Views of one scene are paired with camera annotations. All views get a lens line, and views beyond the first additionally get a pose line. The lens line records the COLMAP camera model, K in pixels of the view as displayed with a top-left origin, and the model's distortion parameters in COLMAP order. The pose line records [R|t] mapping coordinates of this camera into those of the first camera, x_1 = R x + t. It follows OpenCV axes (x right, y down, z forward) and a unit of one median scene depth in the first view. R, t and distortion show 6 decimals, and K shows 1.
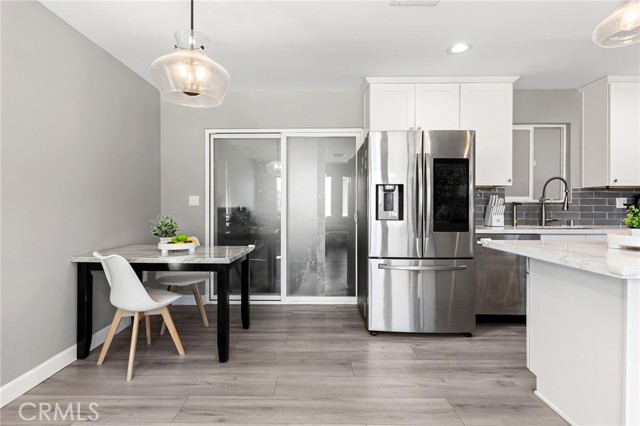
lens RADIAL K [[313.2, 0, 309.5], [0, 313.2, 207.6], [0, 0, 1]] dist [0.009923, -0.005664]
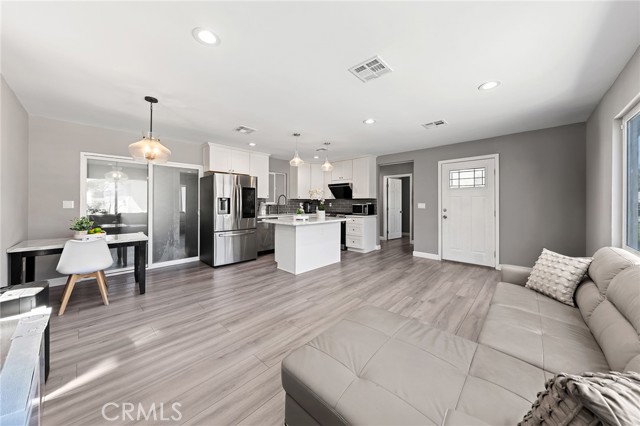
lens RADIAL K [[228.9, 0, 316.6], [0, 228.9, 203.4], [0, 0, 1]] dist [0.011109, -0.000347]
pose [[0.681354, -0.004910, 0.731938, -0.462366], [0.000296, 0.999979, 0.006432, -0.045301], [-0.731954, -0.004166, 0.681341, -0.559039]]
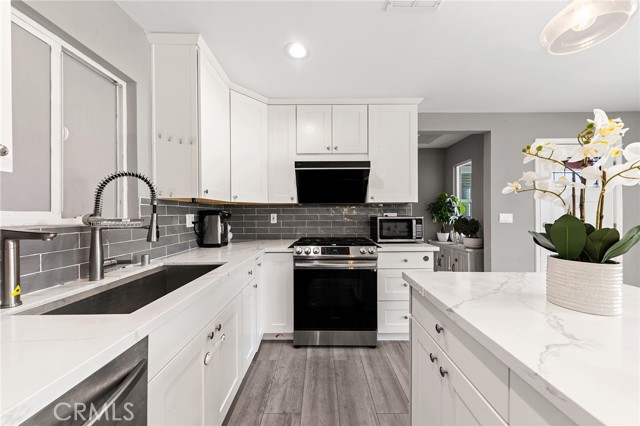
lens RADIAL K [[228.9, 0, 326.6], [0, 228.9, 214.0], [0, 0, 1]] dist [0.011109, -0.000347]
pose [[-0.035917, -0.002072, 0.999353, 0.486687], [0.006550, 0.999976, 0.002309, -0.037455], [-0.999333, 0.006629, -0.035903, 0.821595]]
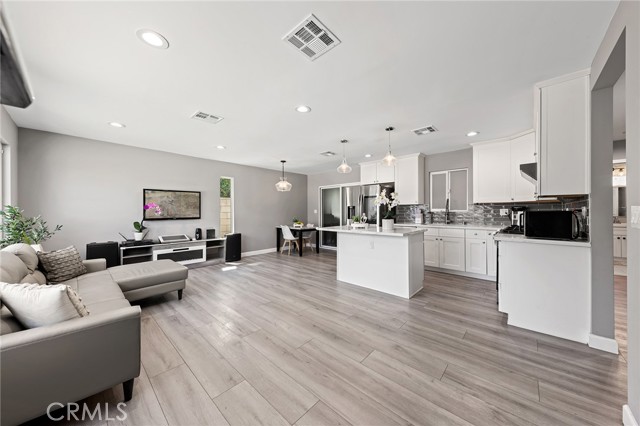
lens RADIAL K [[215.0, 0, 322.3], [0, 215.0, 210.9], [0, 0, 1]] dist [-0.000070, -0.000331]
pose [[0.751046, -0.005539, -0.660226, 1.246796], [0.001725, 0.999978, -0.006428, -0.019714], [0.660247, 0.003689, 0.751039, -0.572588]]
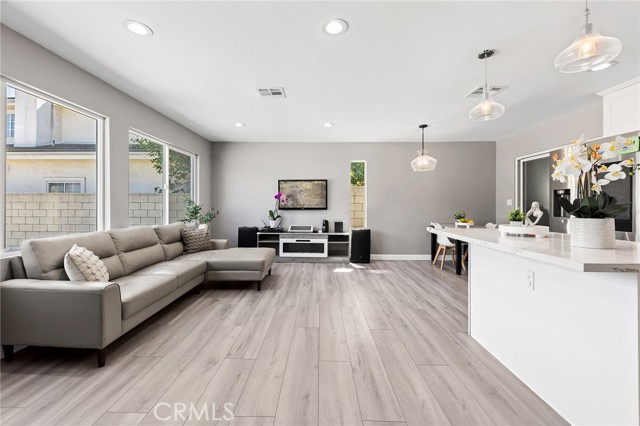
lens RADIAL K [[257.2, 0, 321.5], [0, 257.2, 201.1], [0, 0, 1]] dist [0.003732, -0.000480]
pose [[0.009702, -0.016491, -0.999817, 1.242208], [-0.009499, 0.999817, -0.016583, 0.001250], [0.999908, 0.009658, 0.009544, 0.009081]]
